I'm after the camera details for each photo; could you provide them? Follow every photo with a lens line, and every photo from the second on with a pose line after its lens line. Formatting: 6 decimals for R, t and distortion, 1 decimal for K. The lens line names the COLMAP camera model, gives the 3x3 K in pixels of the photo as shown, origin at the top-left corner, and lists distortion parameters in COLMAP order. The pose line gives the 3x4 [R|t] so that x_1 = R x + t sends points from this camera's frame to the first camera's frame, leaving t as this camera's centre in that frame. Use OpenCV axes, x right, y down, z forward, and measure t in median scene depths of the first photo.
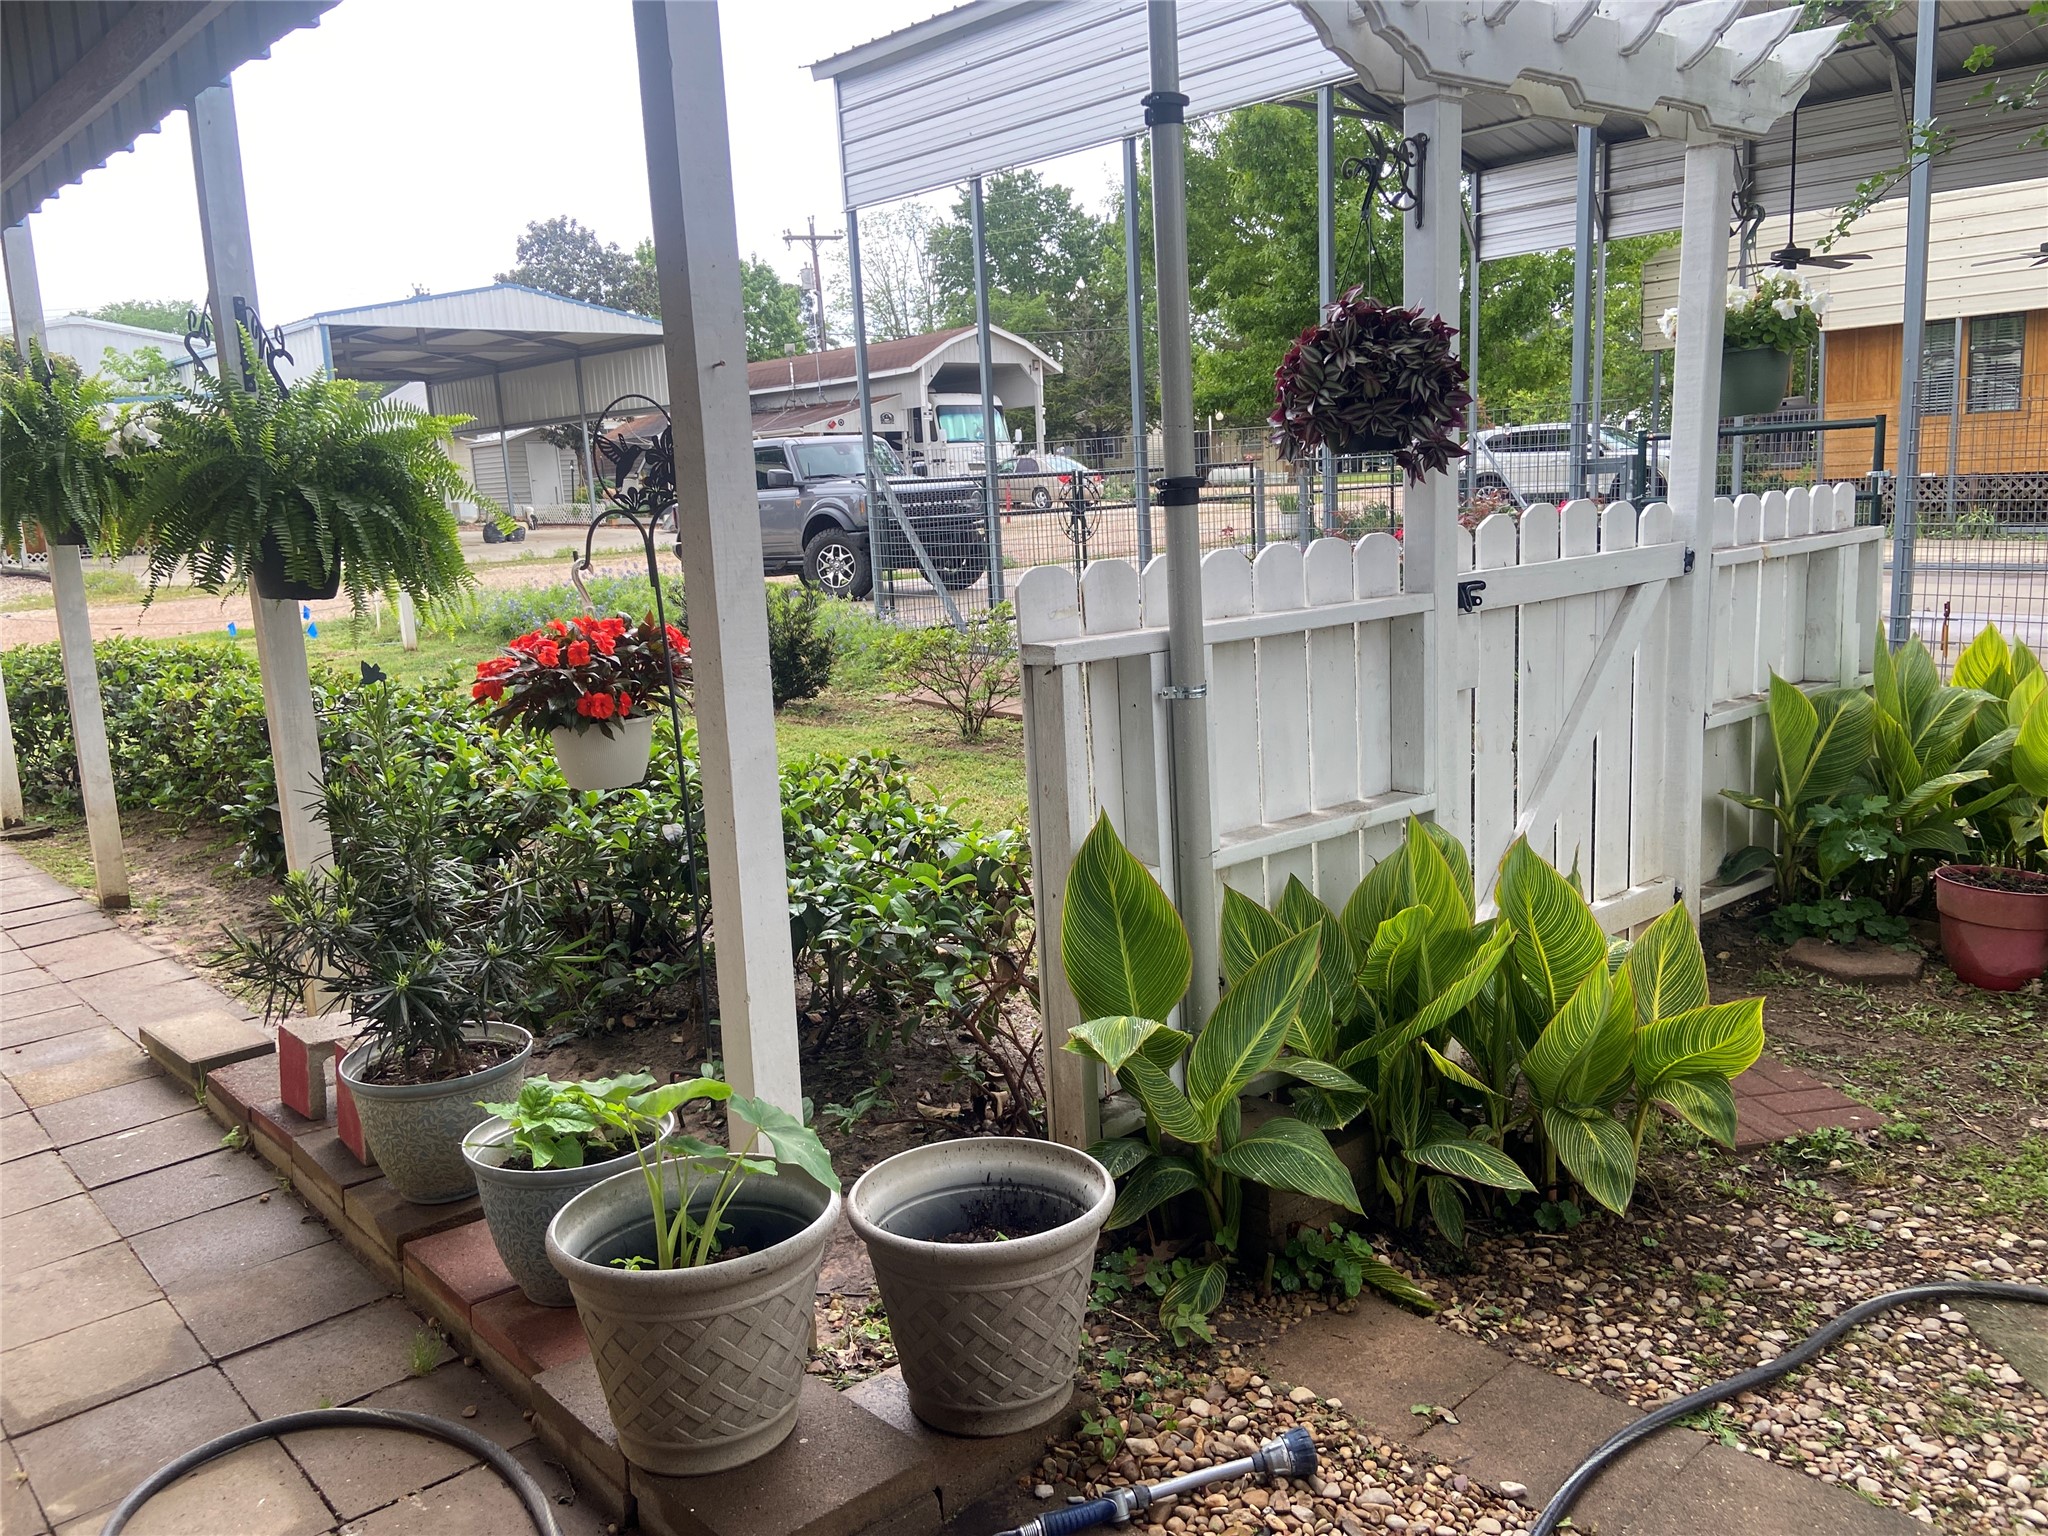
lens RADIAL K [[1502.8, 0, 1024.0], [0, 1502.8, 768.0], [0, 0, 1]] dist [0.117145, -0.136469]
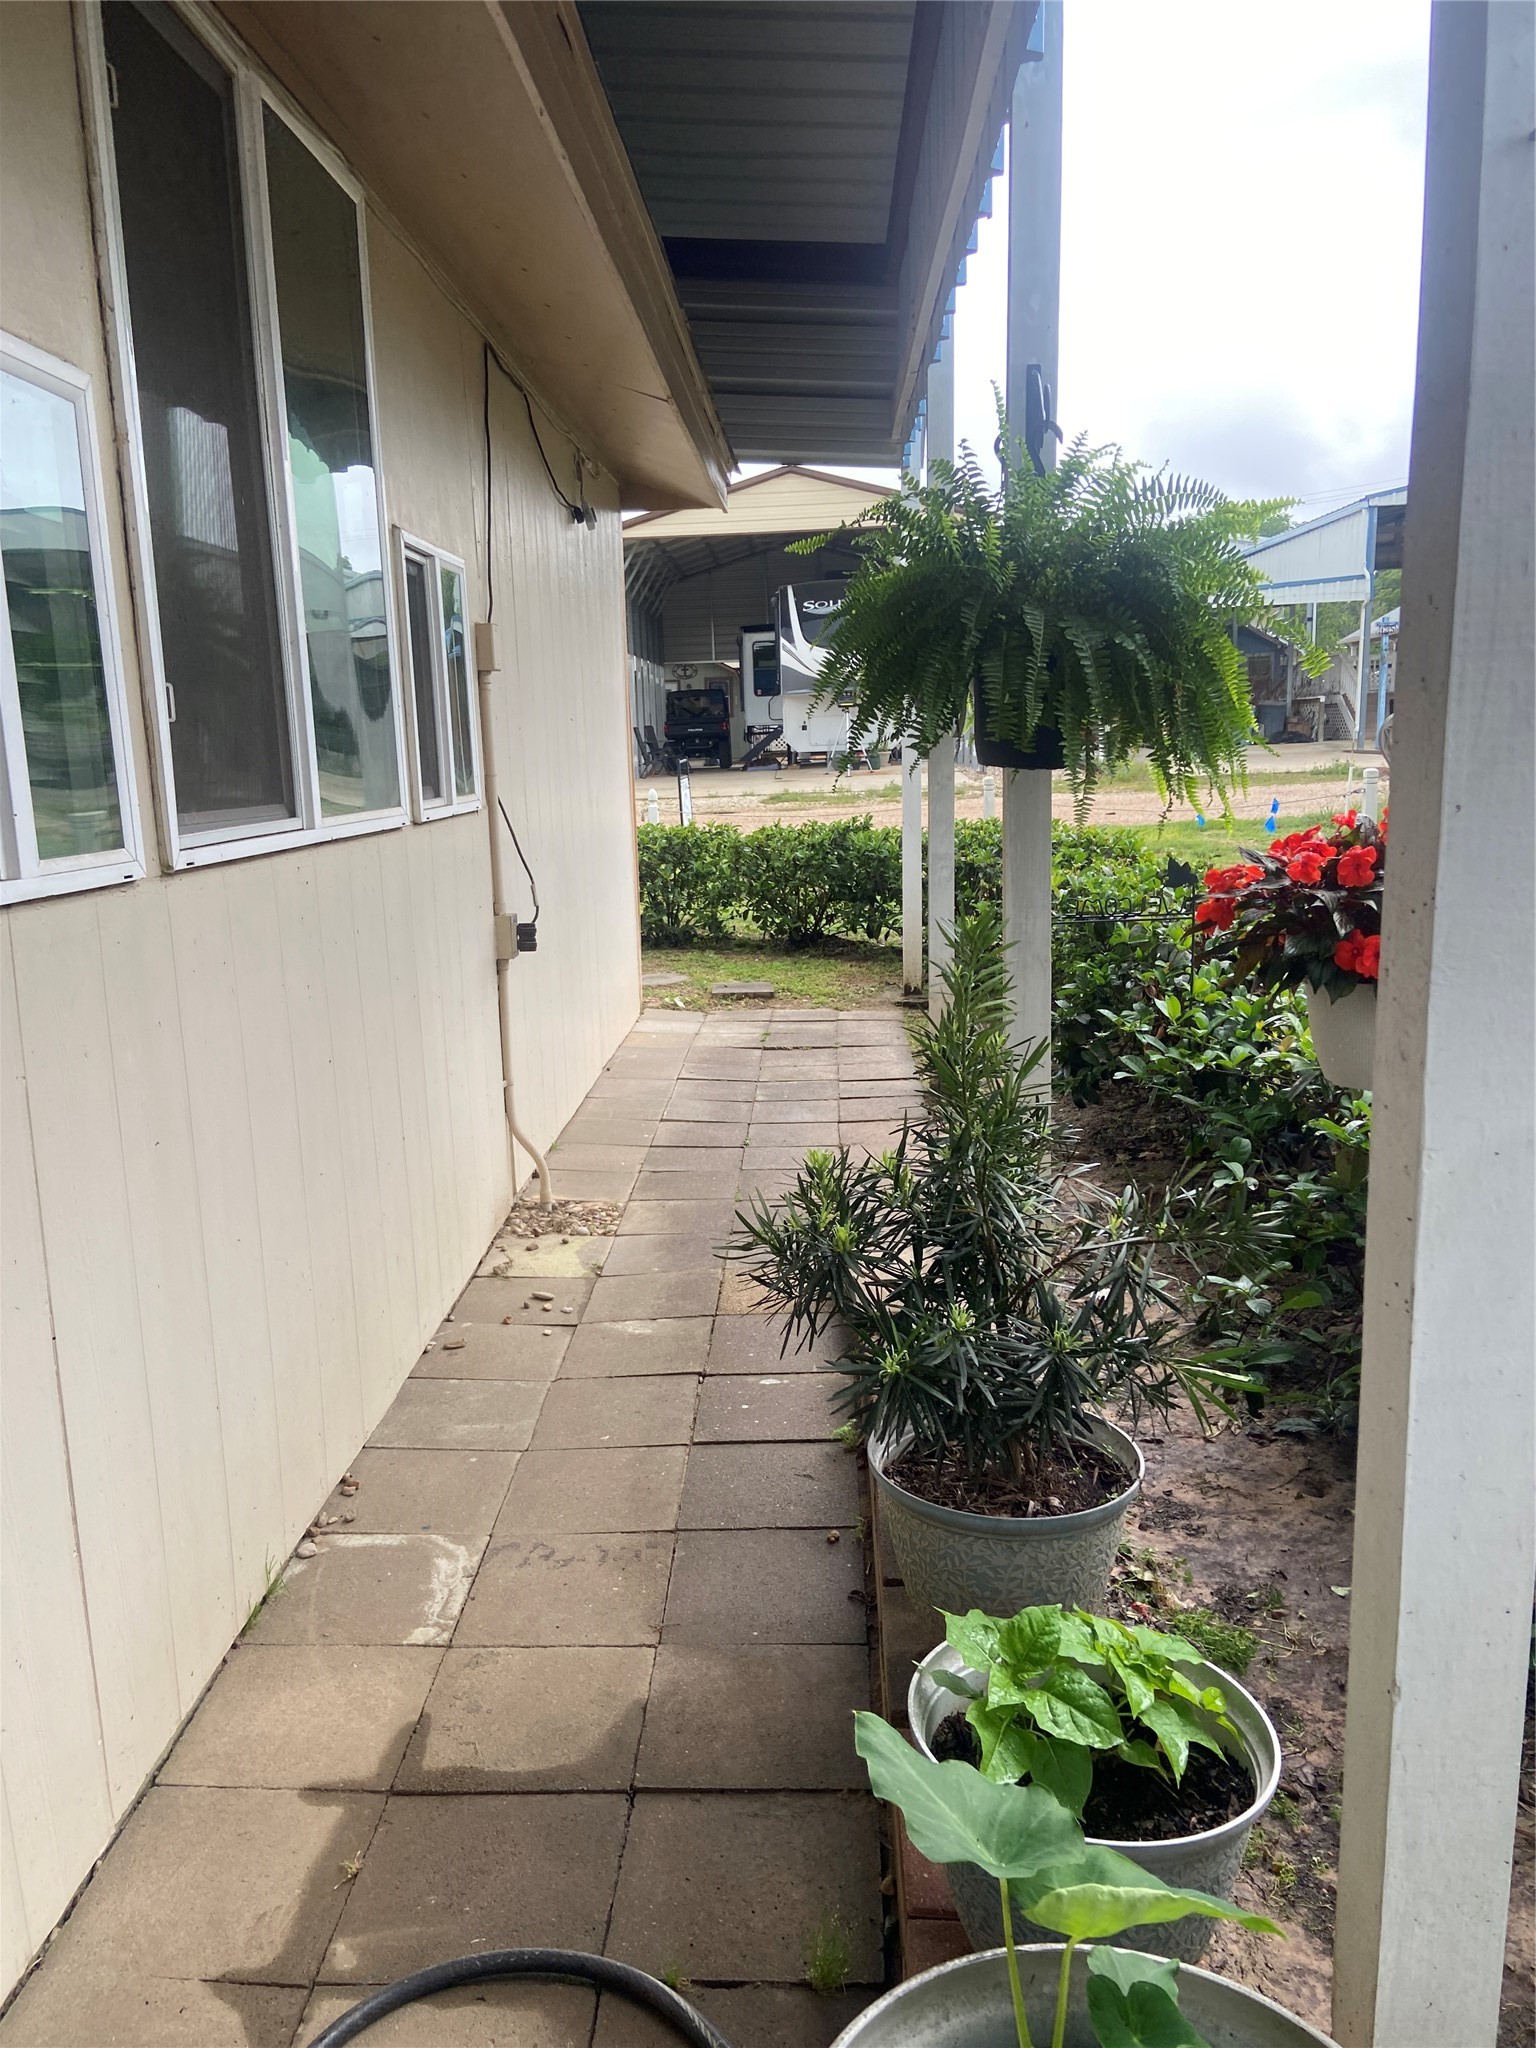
lens RADIAL K [[1502.8, 0, 770.1], [0, 1502.8, 1032.2], [0, 0, 1]] dist [0.117145, -0.136469]
pose [[0.702146, 0.158511, -0.694165, -0.023839], [-0.130461, 0.987042, 0.093427, -0.036700], [0.699979, 0.024963, 0.713727, 0.403066]]
